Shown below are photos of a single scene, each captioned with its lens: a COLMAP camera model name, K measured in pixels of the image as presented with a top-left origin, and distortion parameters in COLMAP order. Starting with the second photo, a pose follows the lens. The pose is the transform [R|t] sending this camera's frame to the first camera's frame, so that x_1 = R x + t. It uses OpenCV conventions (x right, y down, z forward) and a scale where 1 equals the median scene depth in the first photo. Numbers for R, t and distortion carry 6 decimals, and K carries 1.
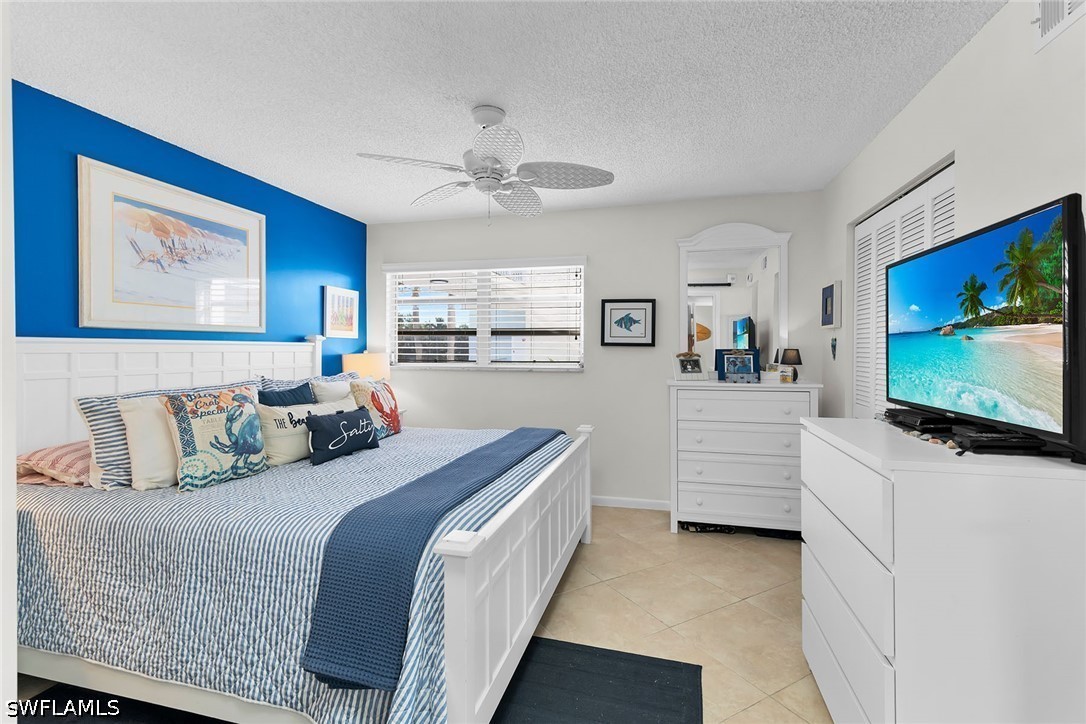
lens RADIAL K [[496.8, 0, 539.5], [0, 496.8, 359.0], [0, 0, 1]] dist [0.028916, -0.000258]
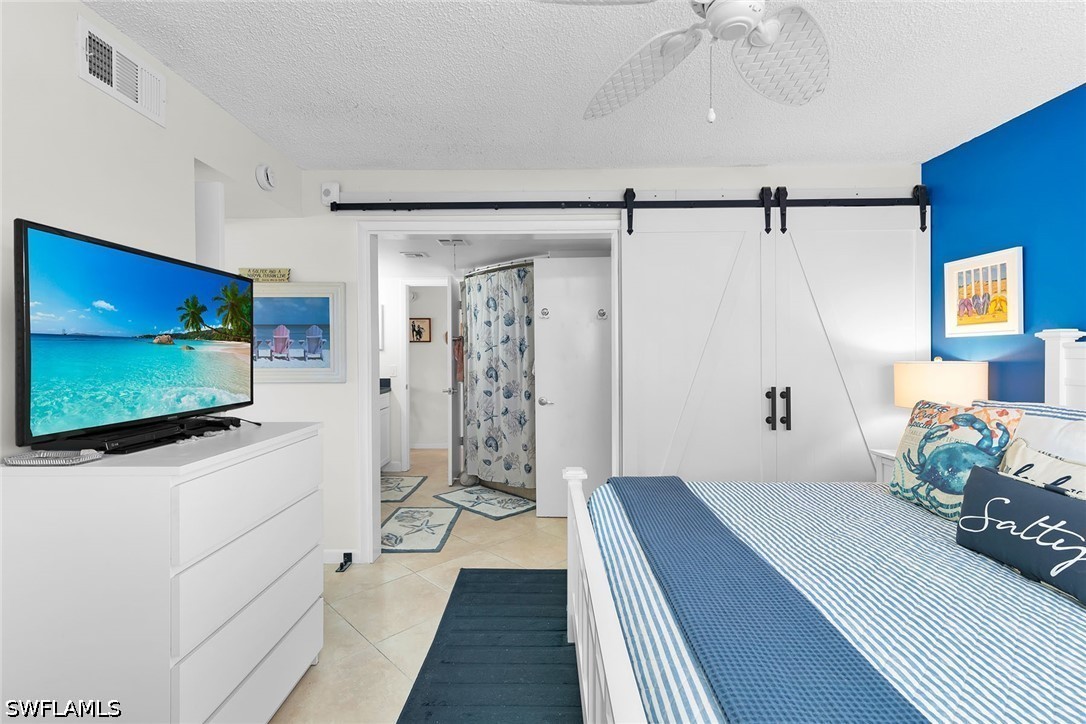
lens RADIAL K [[496.8, 0, 551.9], [0, 496.8, 346.7], [0, 0, 1]] dist [0.028916, -0.000258]
pose [[-0.973822, -0.004701, -0.227265, 0.298673], [-0.005154, 0.999986, 0.001400, -0.050538], [0.227255, 0.002534, -0.973832, 2.329252]]
